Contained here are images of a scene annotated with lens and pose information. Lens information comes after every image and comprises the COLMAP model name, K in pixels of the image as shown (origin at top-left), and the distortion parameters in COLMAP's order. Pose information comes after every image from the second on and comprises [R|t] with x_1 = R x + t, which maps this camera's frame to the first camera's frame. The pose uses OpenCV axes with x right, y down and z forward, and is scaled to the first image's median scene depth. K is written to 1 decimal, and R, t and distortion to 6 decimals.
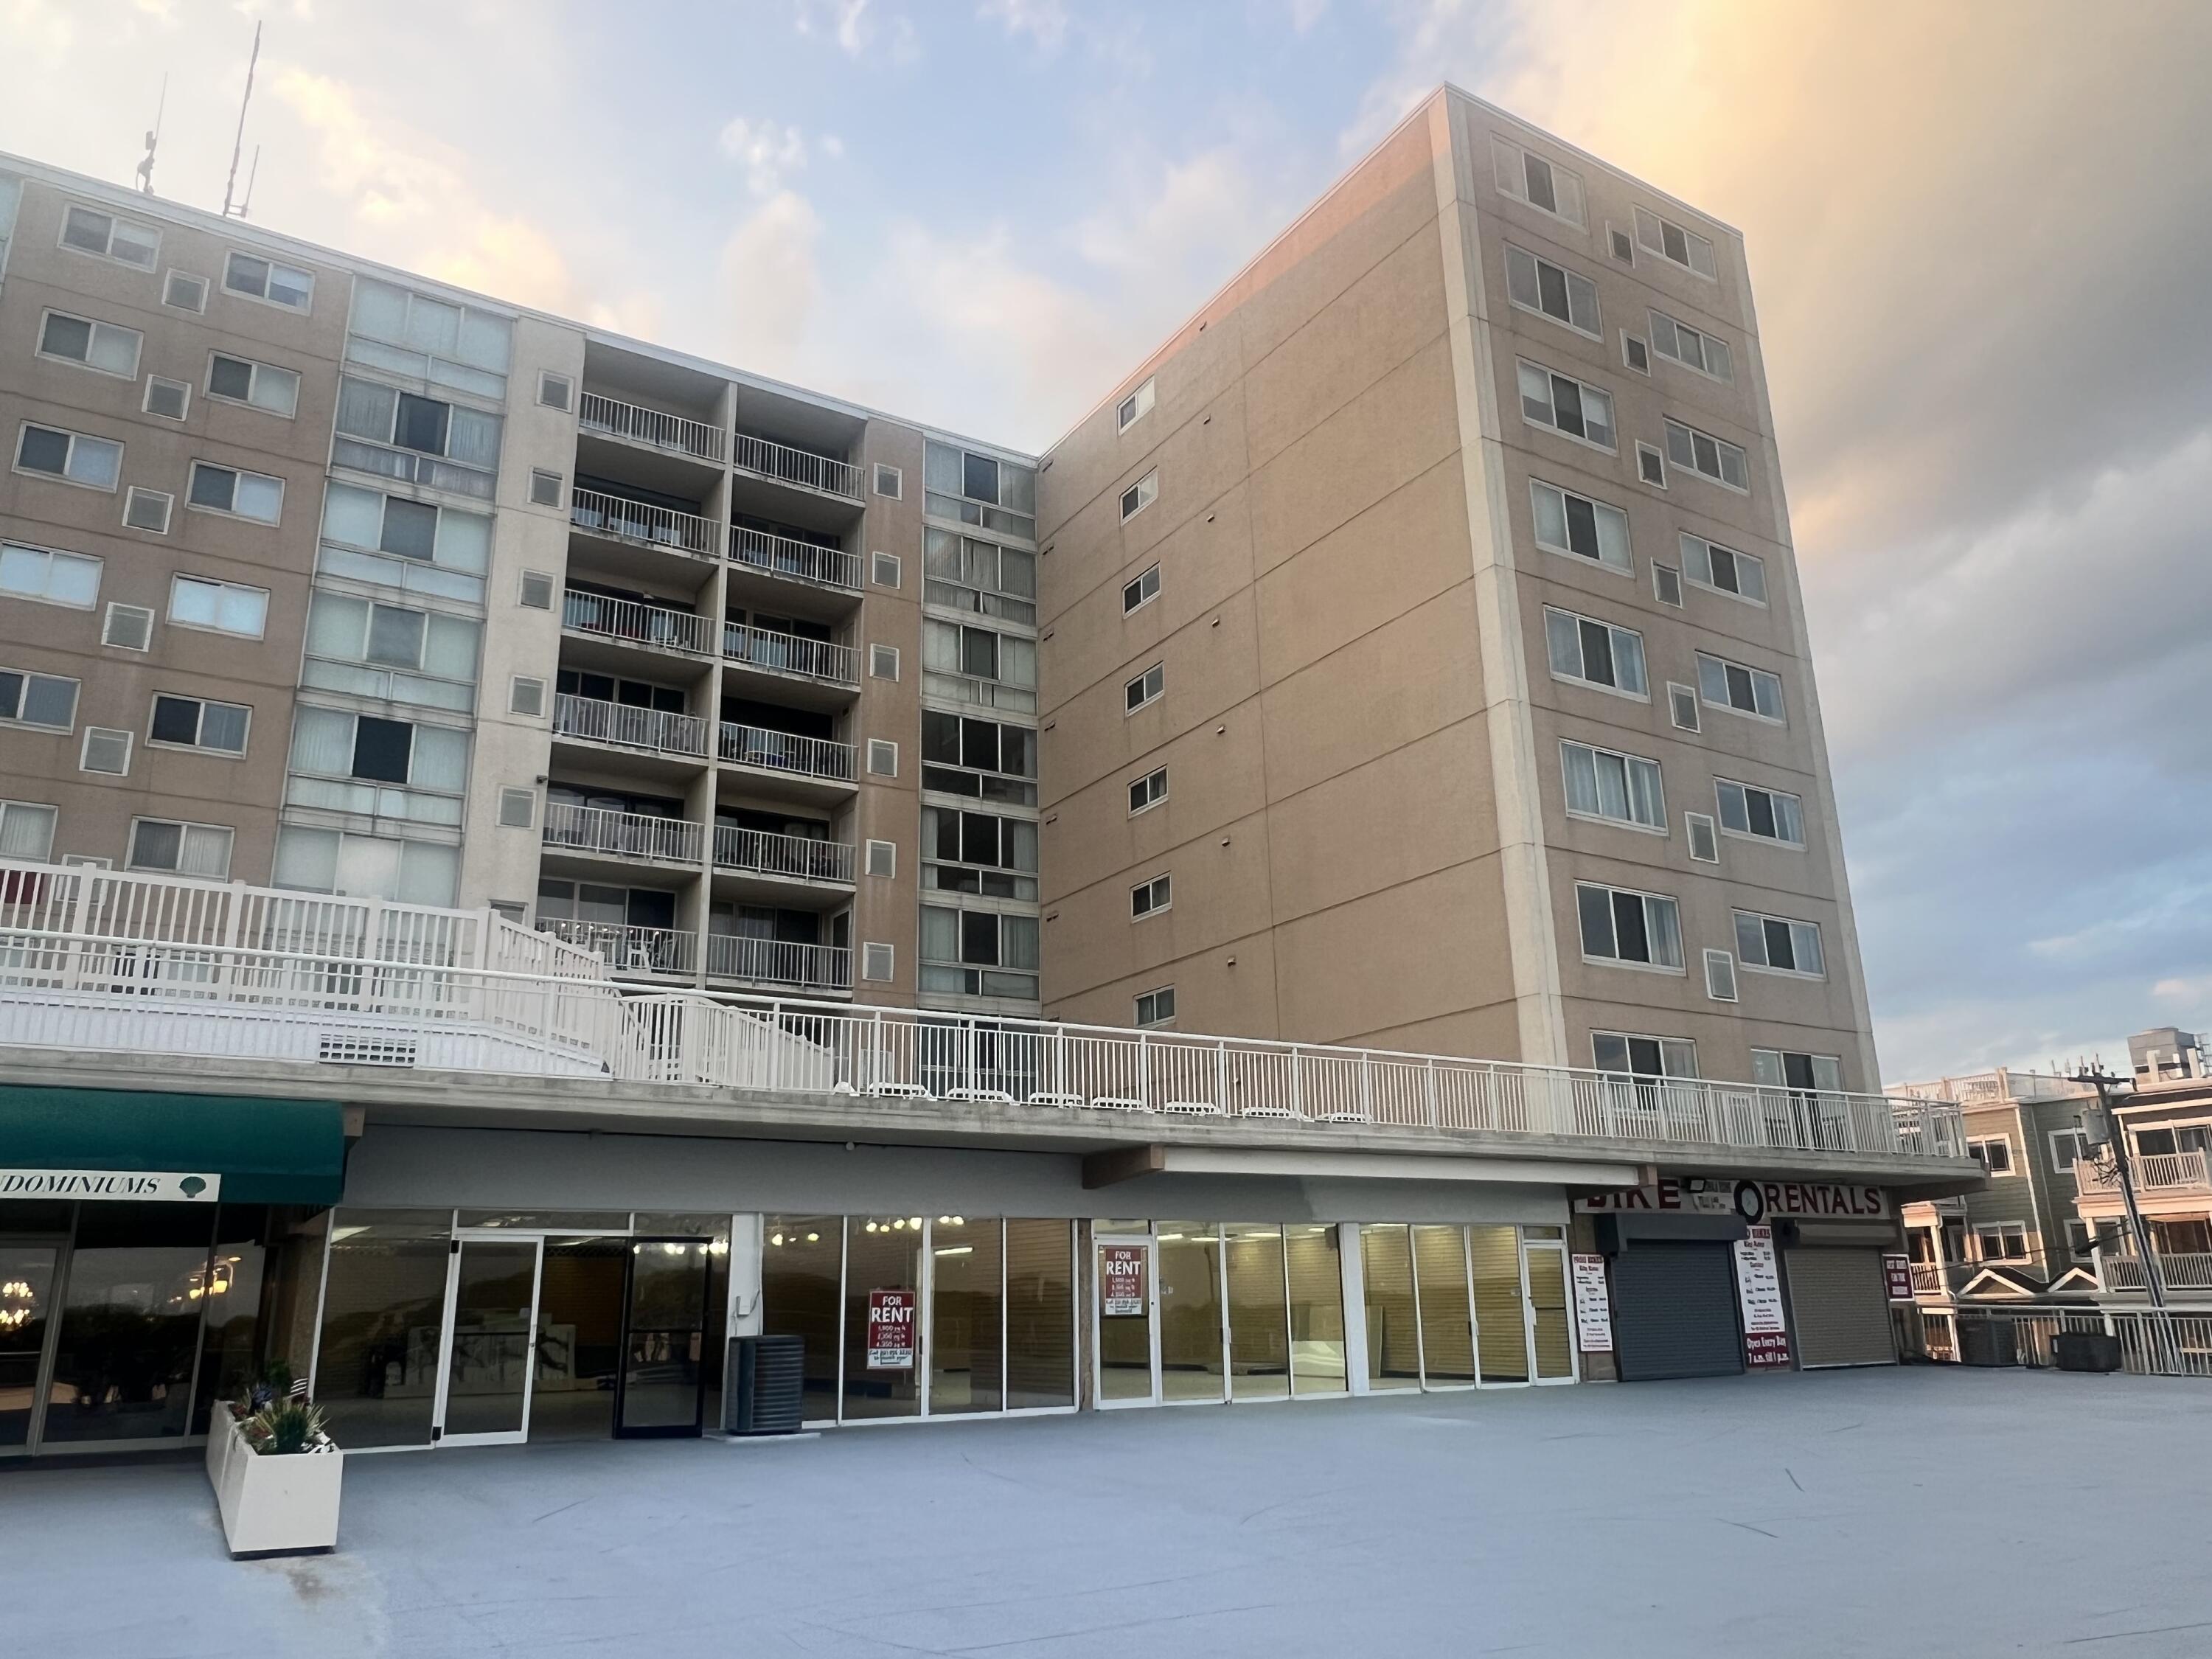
lens RADIAL K [[1570.3, 0, 1090.6], [0, 1570.3, 838.3], [0, 0, 1]] dist [-0.003809, 0.000429]
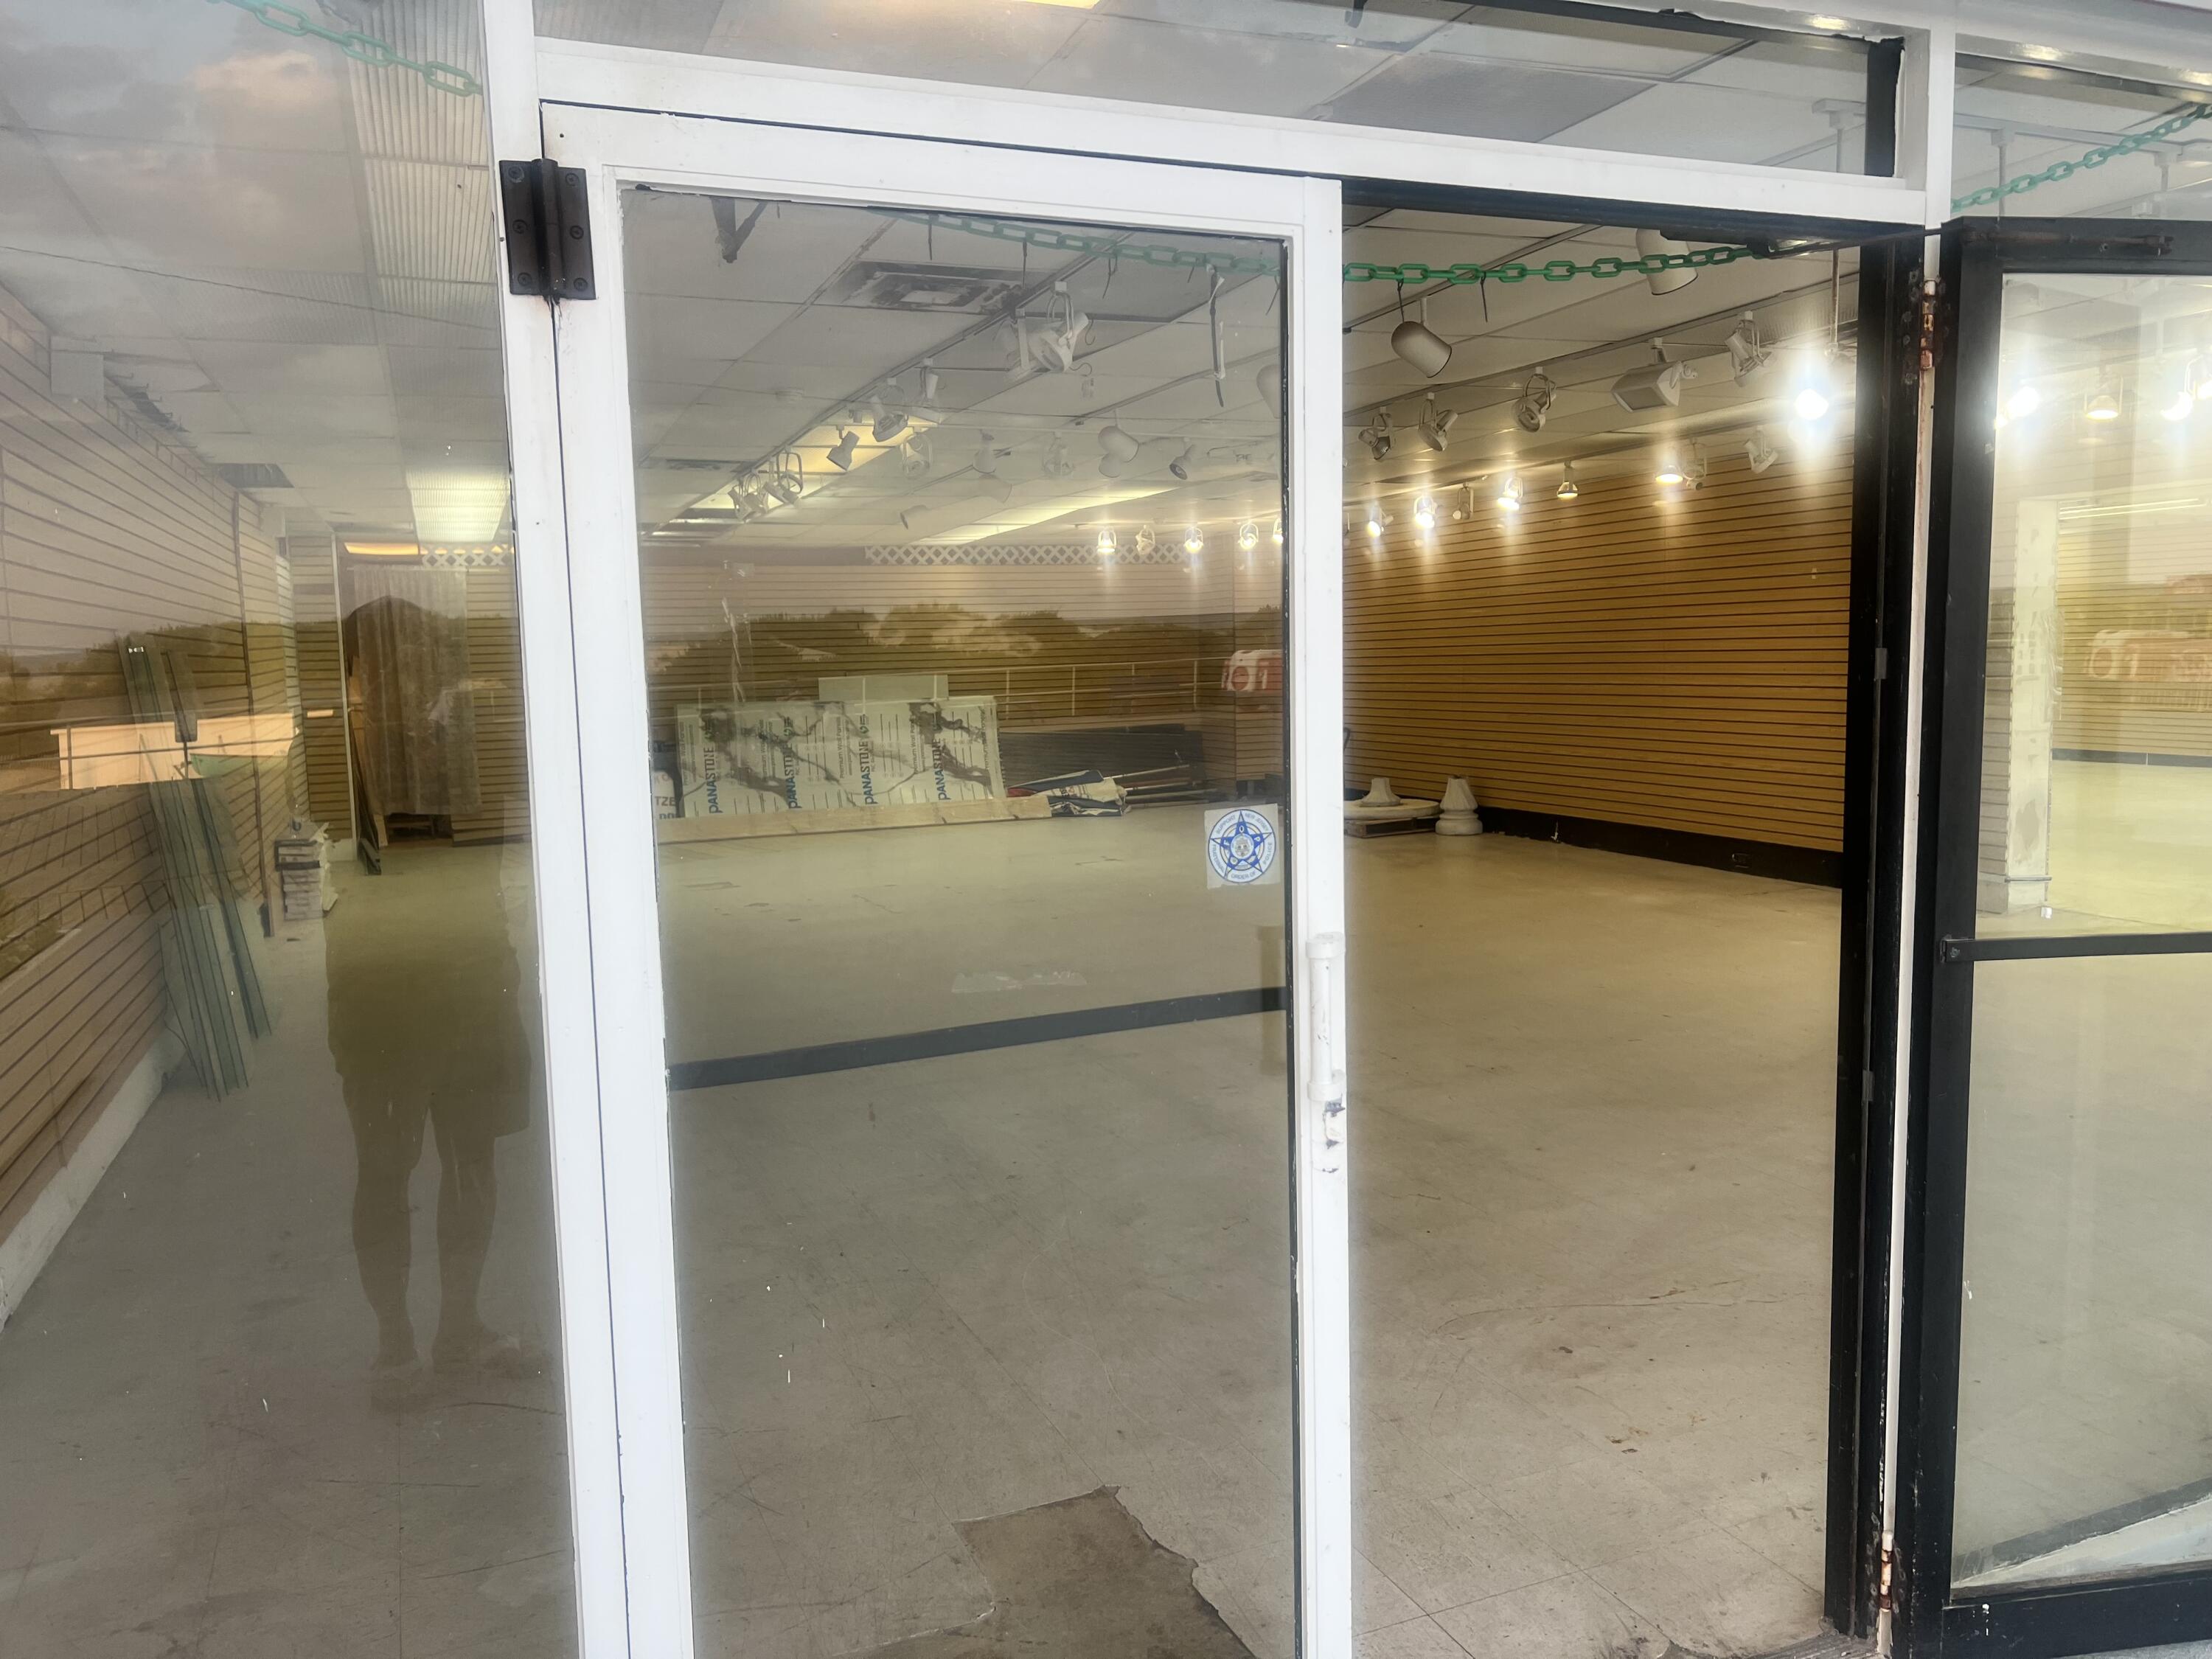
lens RADIAL K [[1659.2, 0, 1119.7], [0, 1659.2, 816.5], [0, 0, 1]] dist [0.061449, -0.070801]
pose [[0.985937, 0.007537, -0.166946, -0.214051], [0.057695, 0.922207, 0.382369, 0.154766], [0.156841, -0.386624, 0.908803, 0.543448]]
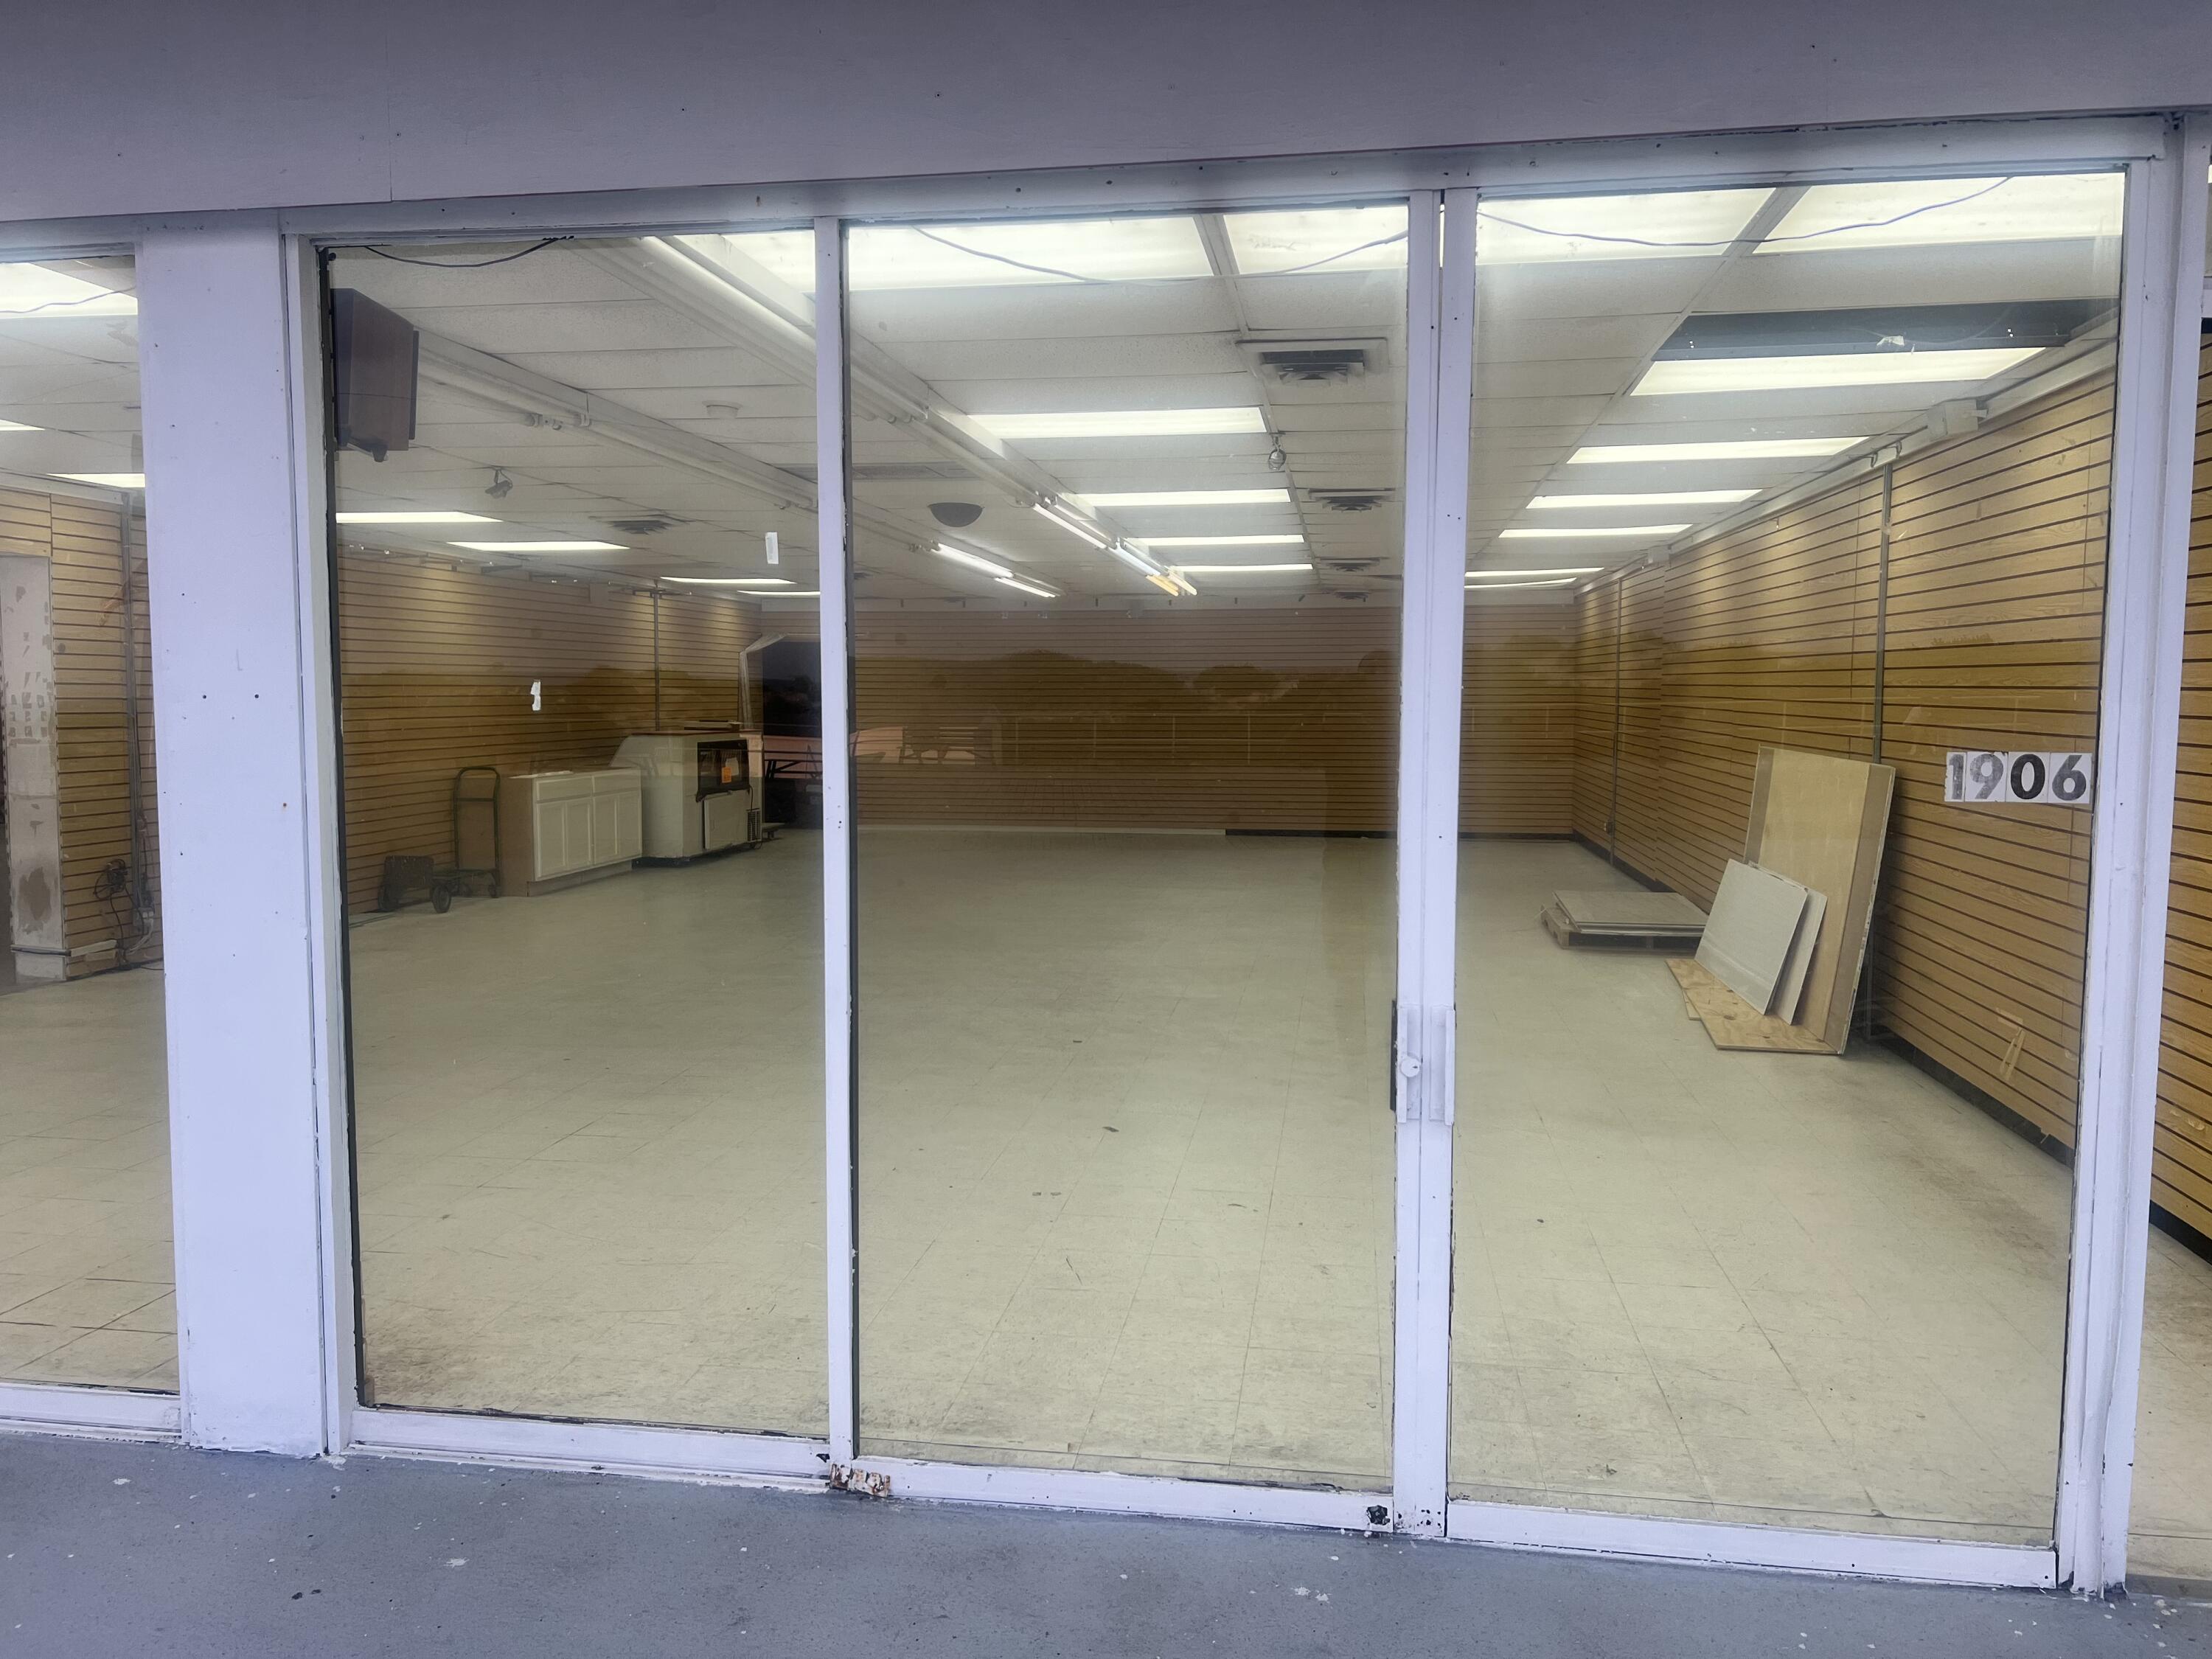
lens RADIAL K [[1659.2, 0, 1097.7], [0, 1659.2, 818.3], [0, 0, 1]] dist [0.061449, -0.070801]
pose [[0.763339, 0.068266, -0.642381, 0.262946], [0.171615, 0.937239, 0.303530, 0.217753], [0.622786, -0.341939, 0.703716, 0.777787]]
